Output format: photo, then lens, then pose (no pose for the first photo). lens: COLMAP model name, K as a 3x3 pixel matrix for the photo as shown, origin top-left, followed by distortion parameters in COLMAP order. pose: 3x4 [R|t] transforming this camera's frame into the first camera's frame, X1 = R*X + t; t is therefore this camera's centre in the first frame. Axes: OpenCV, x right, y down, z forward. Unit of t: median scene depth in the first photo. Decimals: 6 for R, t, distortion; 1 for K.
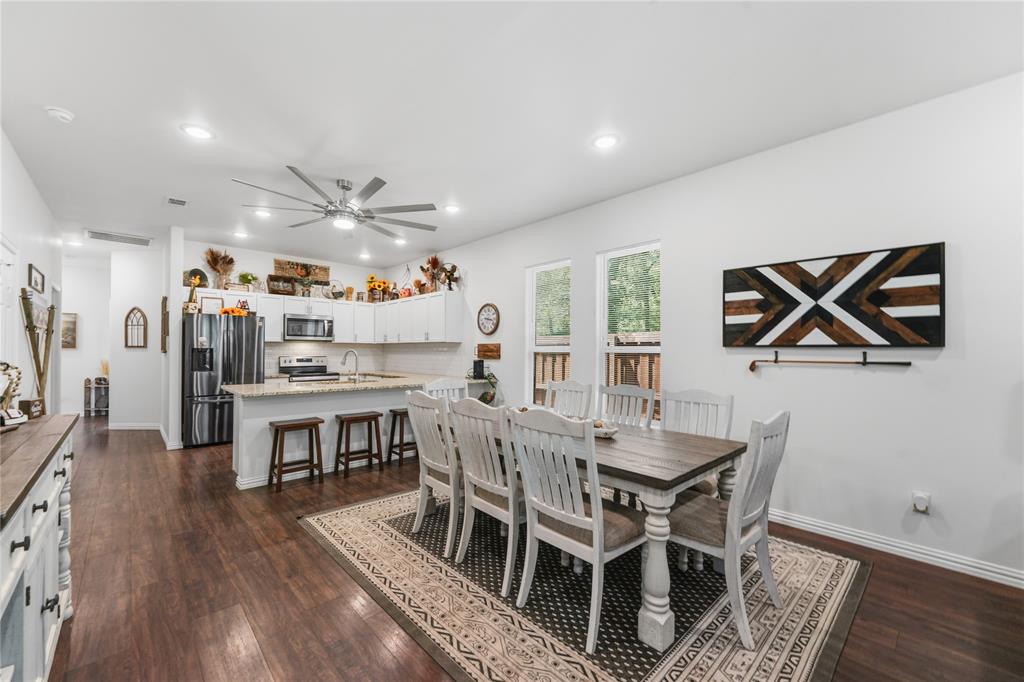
lens RADIAL K [[406.7, 0, 504.2], [0, 406.7, 345.6], [0, 0, 1]] dist [0.003823, 0.000210]
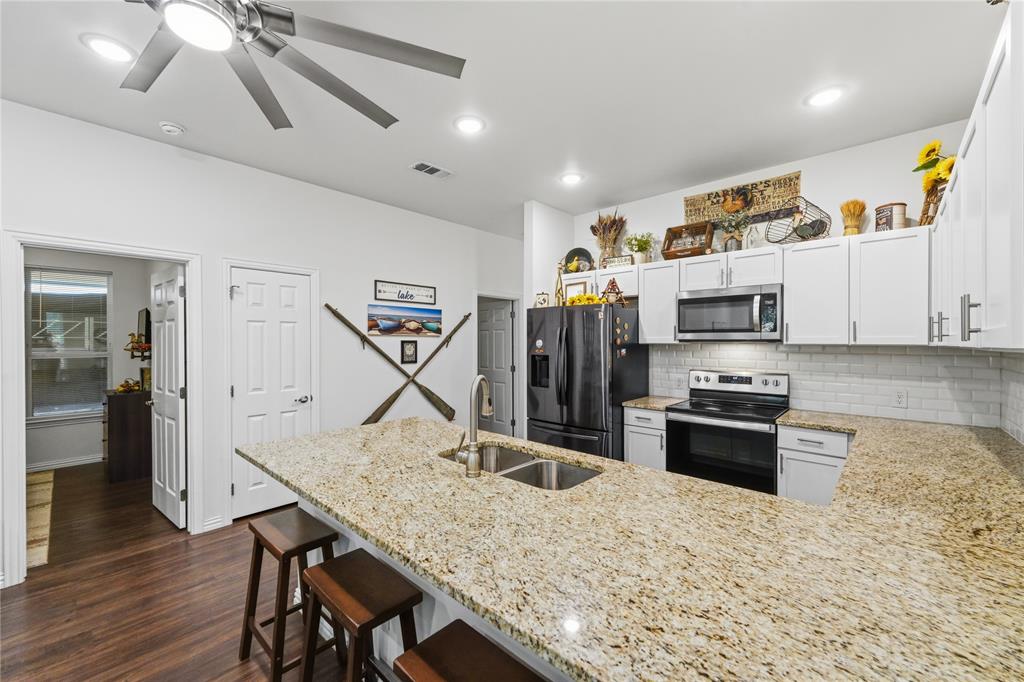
lens RADIAL K [[406.7, 0, 508.3], [0, 406.7, 344.3], [0, 0, 1]] dist [0.003823, 0.000210]
pose [[0.068384, 0.000240, -0.997659, -0.010539], [0.010836, 0.999941, 0.000983, -0.010951], [0.997600, -0.010878, 0.068378, 0.702849]]
